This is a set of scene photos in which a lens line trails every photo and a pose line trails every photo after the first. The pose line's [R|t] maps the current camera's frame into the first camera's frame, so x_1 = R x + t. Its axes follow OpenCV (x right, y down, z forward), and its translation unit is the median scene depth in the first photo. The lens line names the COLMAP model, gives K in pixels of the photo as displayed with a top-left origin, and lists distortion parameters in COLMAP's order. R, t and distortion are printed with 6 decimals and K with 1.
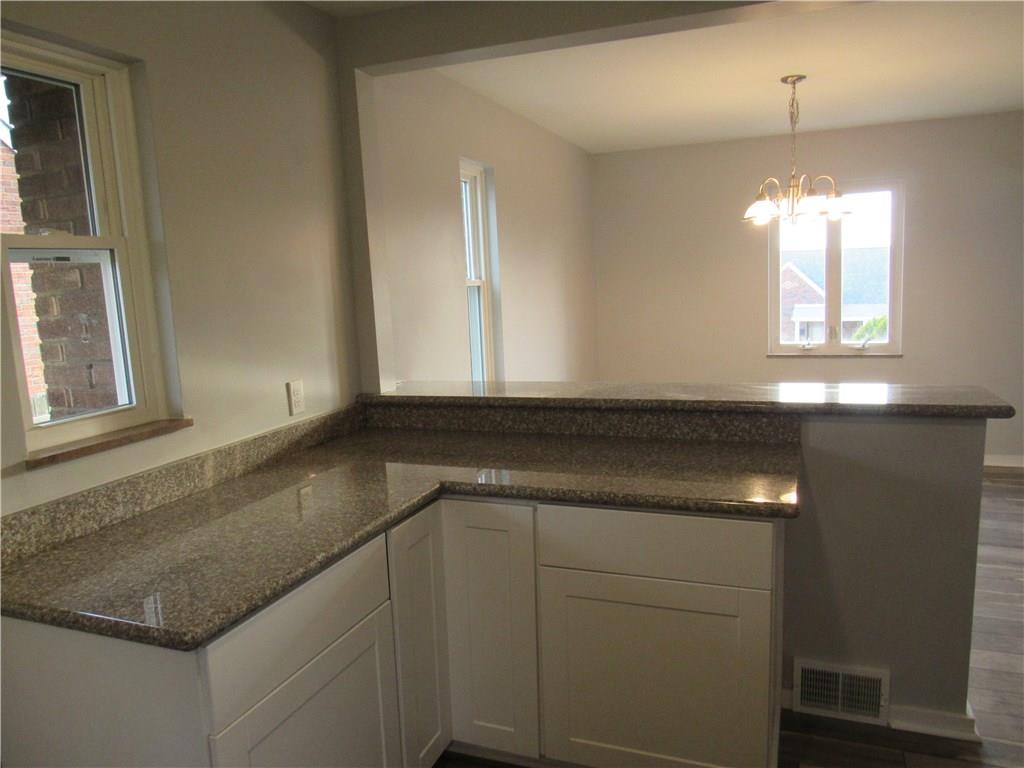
lens RADIAL K [[754.4, 0, 512.0], [0, 754.4, 384.0], [0, 0, 1]] dist [0.005615, -0.000745]
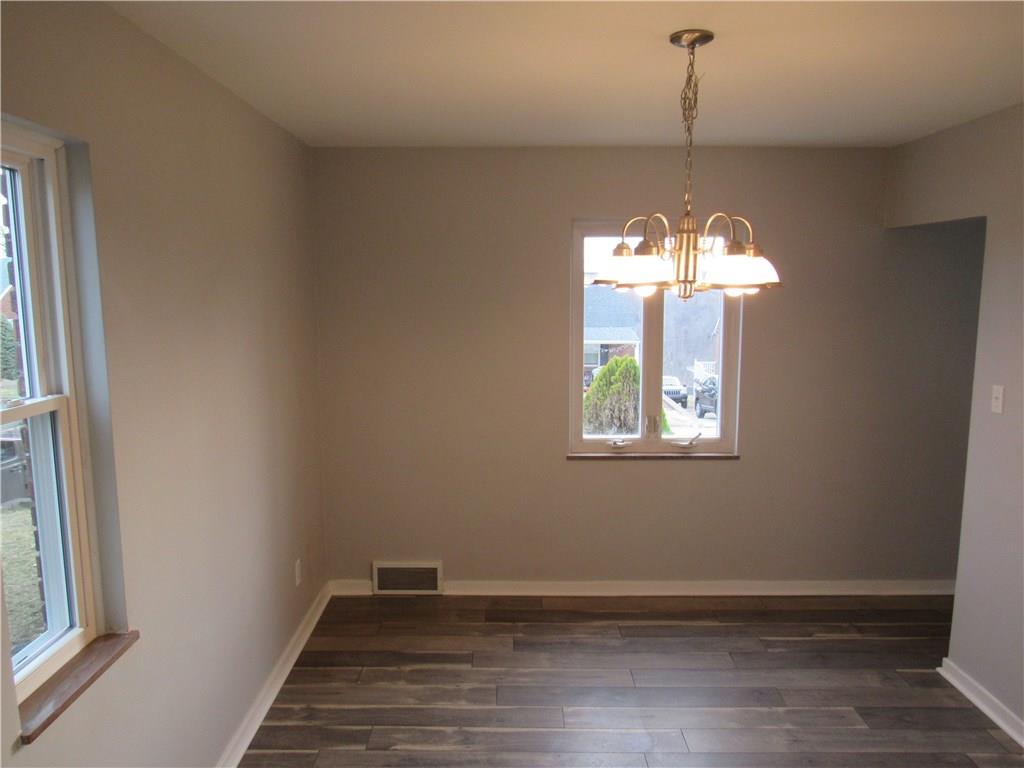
lens RADIAL K [[754.4, 0, 512.0], [0, 754.4, 384.0], [0, 0, 1]] dist [0.005615, -0.000745]
pose [[0.929313, -0.012231, 0.369091, 0.041150], [0.017847, 0.999771, -0.011804, -0.136552], [-0.368863, 0.017557, 0.929318, 0.501684]]
